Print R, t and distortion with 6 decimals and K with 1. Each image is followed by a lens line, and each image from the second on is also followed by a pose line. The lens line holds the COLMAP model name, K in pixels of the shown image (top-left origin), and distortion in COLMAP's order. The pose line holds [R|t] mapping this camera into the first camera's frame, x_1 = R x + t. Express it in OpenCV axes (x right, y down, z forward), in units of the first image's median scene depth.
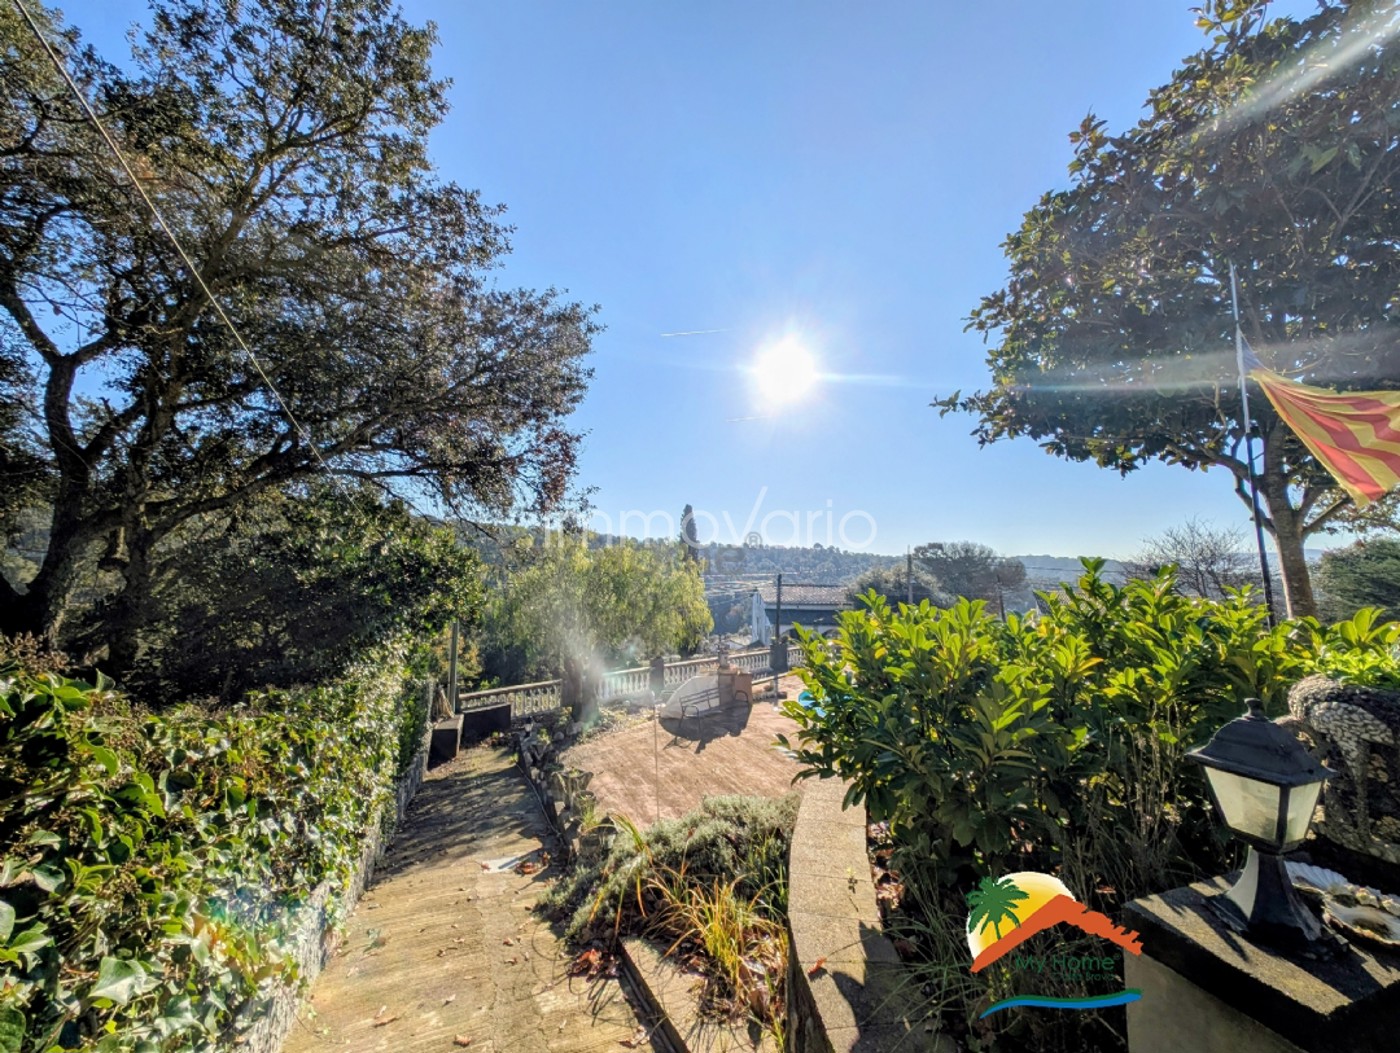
lens RADIAL K [[526.1, 0, 706.7], [0, 526.1, 525.1], [0, 0, 1]] dist [-0.007328, 0.000043]
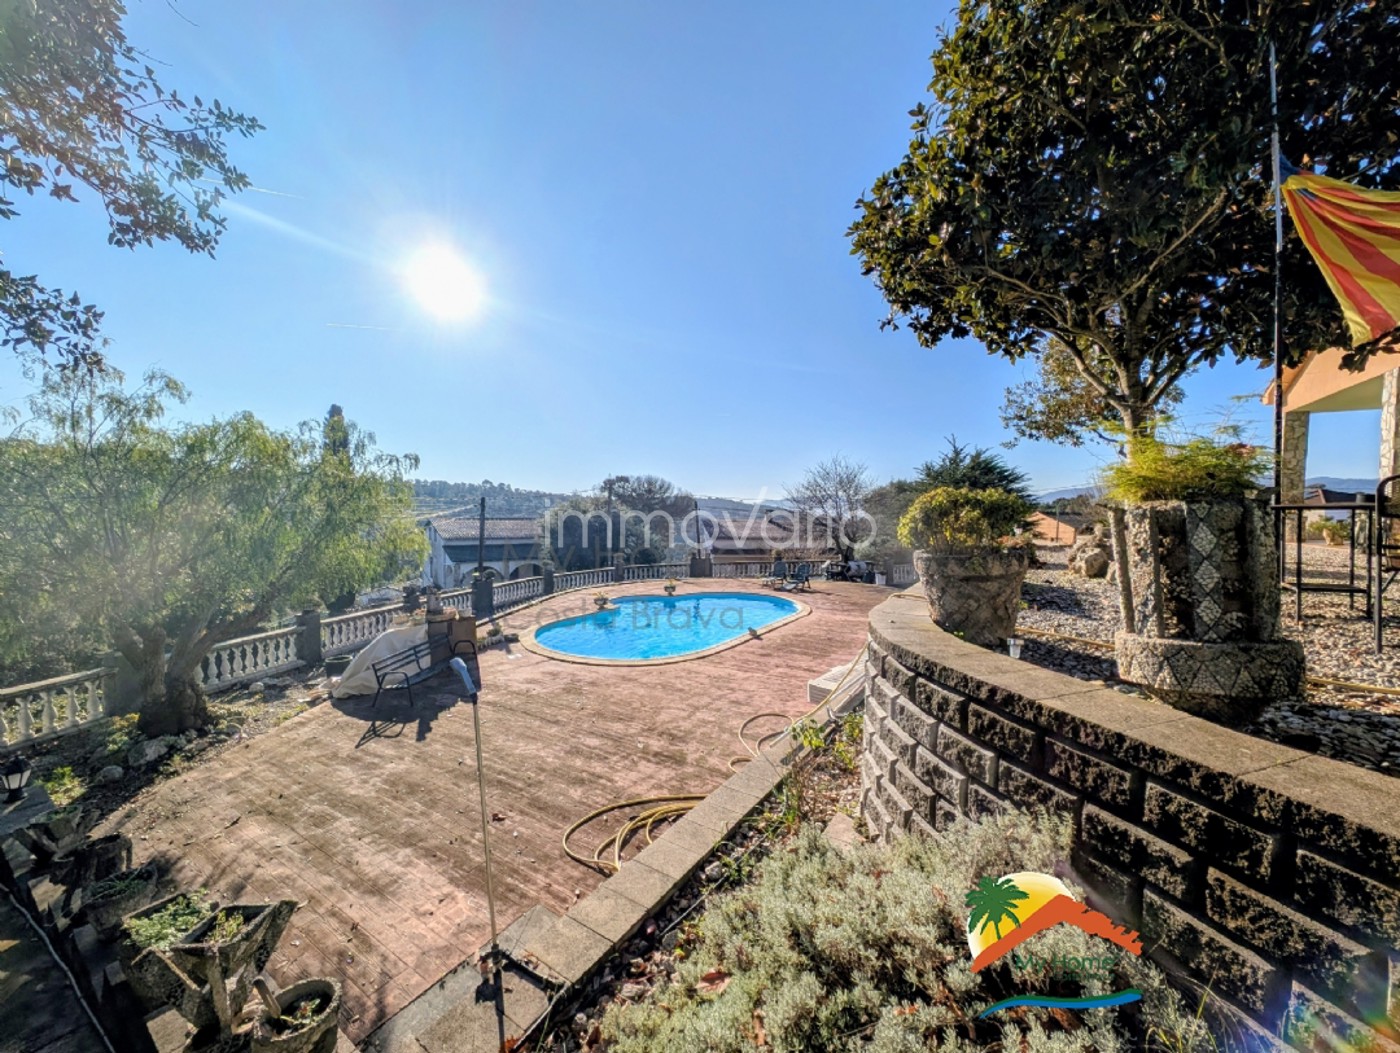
lens RADIAL K [[526.1, 0, 703.1], [0, 526.1, 525.3], [0, 0, 1]] dist [-0.007328, 0.000043]
pose [[0.821106, -0.021755, 0.570360, -0.074192], [-0.043245, 0.994030, 0.100171, 0.068443], [-0.569134, -0.106916, 0.815264, 0.231012]]
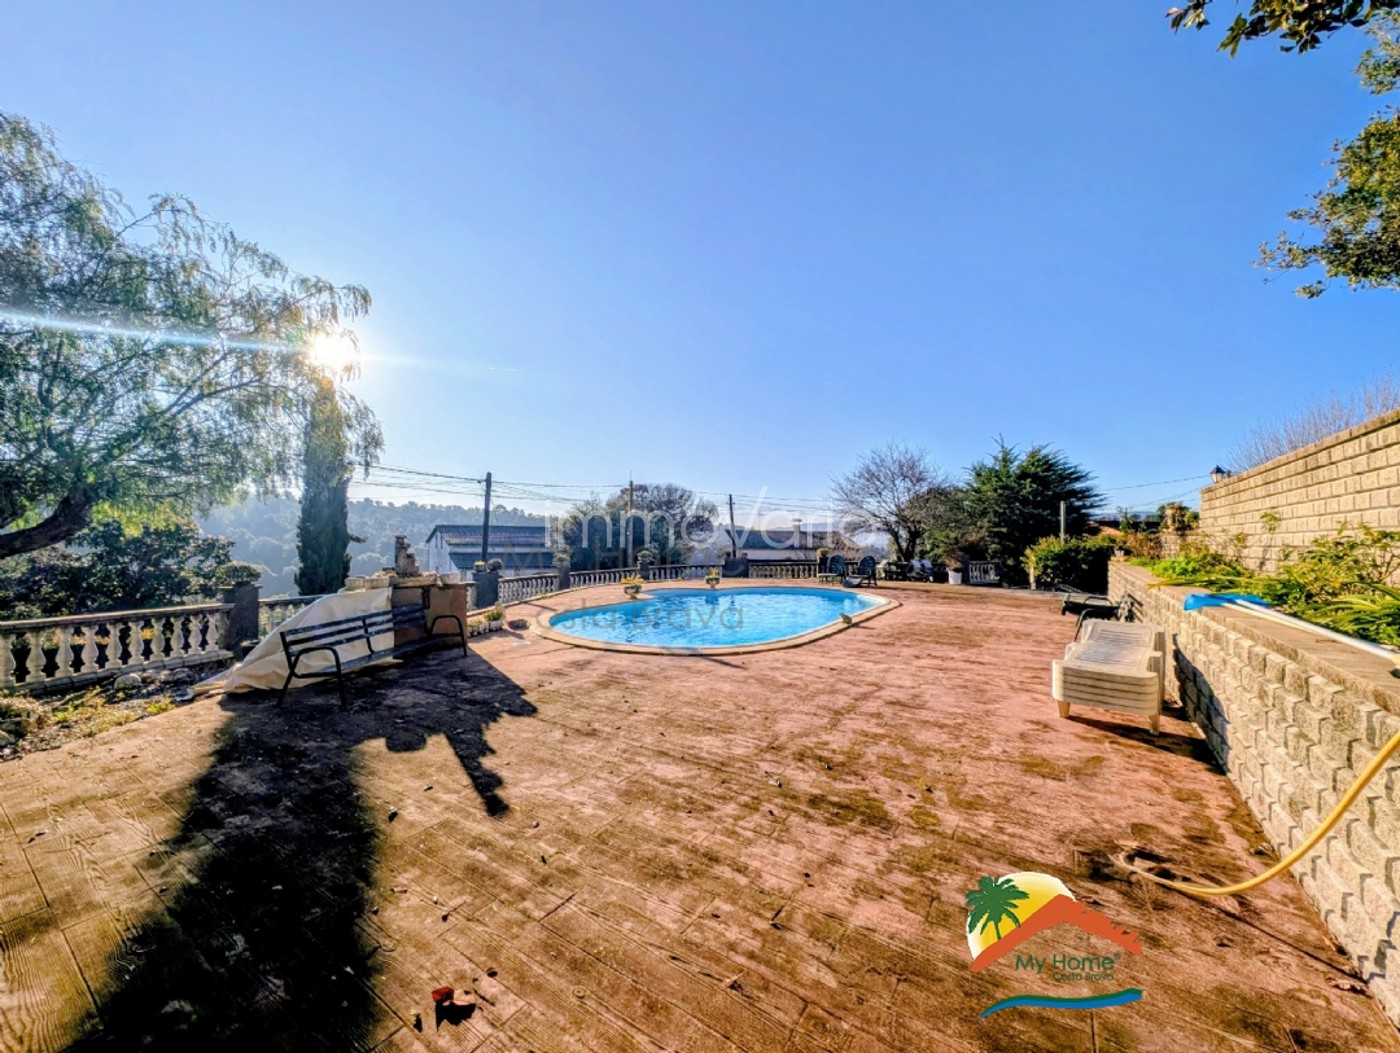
lens RADIAL K [[526.1, 0, 702.2], [0, 526.1, 526.7], [0, 0, 1]] dist [-0.007328, 0.000043]
pose [[0.834208, 0.003638, 0.551438, -0.005264], [-0.041492, 0.997558, 0.056187, 0.196072], [-0.549887, -0.069752, 0.832321, 0.466213]]
